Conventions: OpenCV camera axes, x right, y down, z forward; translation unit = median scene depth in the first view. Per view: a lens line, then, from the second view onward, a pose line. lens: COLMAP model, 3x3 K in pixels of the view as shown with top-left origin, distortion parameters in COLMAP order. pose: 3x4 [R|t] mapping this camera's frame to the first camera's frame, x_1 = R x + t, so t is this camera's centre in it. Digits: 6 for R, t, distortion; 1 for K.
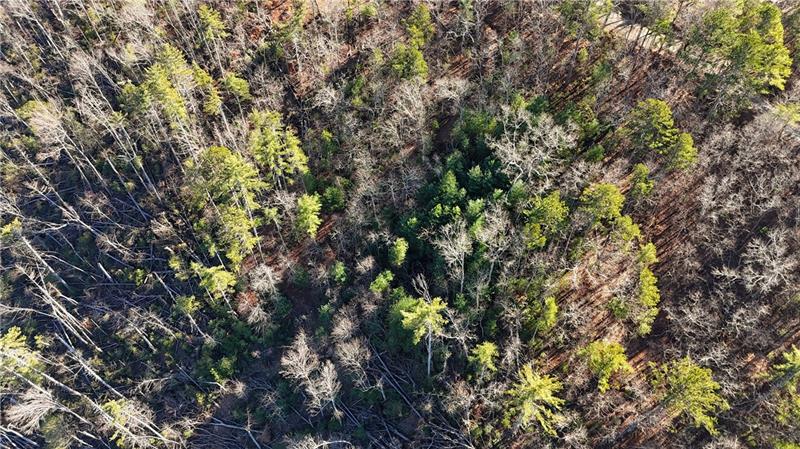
lens RADIAL K [[586.0, 0, 399.1], [0, 586.0, 224.7], [0, 0, 1]] dist [0.077585, -0.067307]
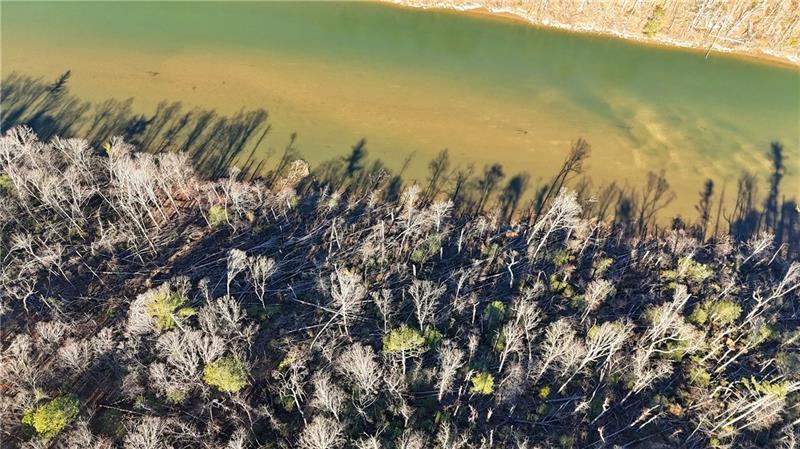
lens RADIAL K [[586.0, 0, 398.2], [0, 586.0, 226.3], [0, 0, 1]] dist [0.077585, -0.067307]
pose [[-0.807755, 0.521171, -0.275522, 0.217023], [-0.457512, -0.259465, 0.850506, -0.222927], [0.371771, 0.813055, 0.448026, 0.066653]]
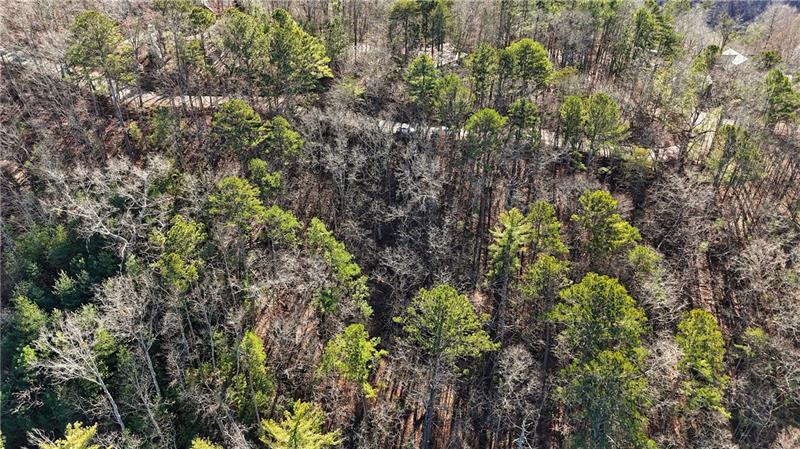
lens RADIAL K [[586.0, 0, 400.5], [0, 586.0, 224.2], [0, 0, 1]] dist [0.077585, -0.067307]
pose [[0.695529, -0.369065, 0.616466, -0.000216], [0.571260, 0.804435, -0.162928, 0.236632], [-0.435776, 0.465483, 0.770340, 0.314248]]
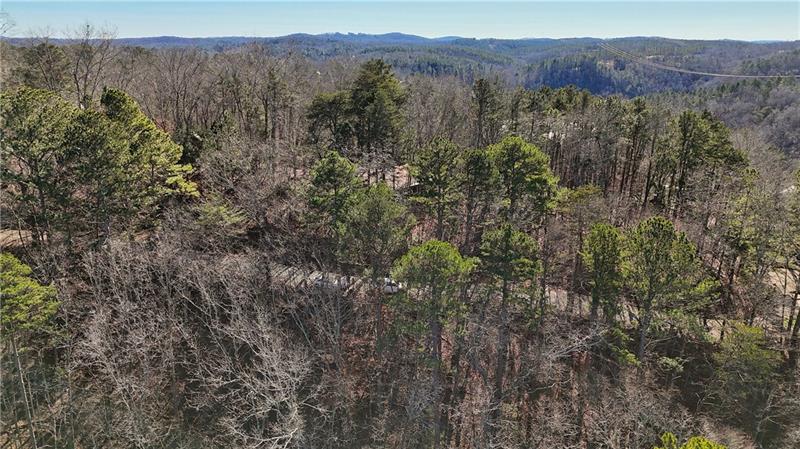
lens RADIAL K [[586.0, 0, 397.5], [0, 586.0, 226.4], [0, 0, 1]] dist [0.077585, -0.067307]
pose [[0.708295, -0.185932, 0.680990, 0.398652], [0.556314, 0.740867, -0.376339, 0.166564], [-0.434550, 0.645403, 0.628189, 0.599131]]
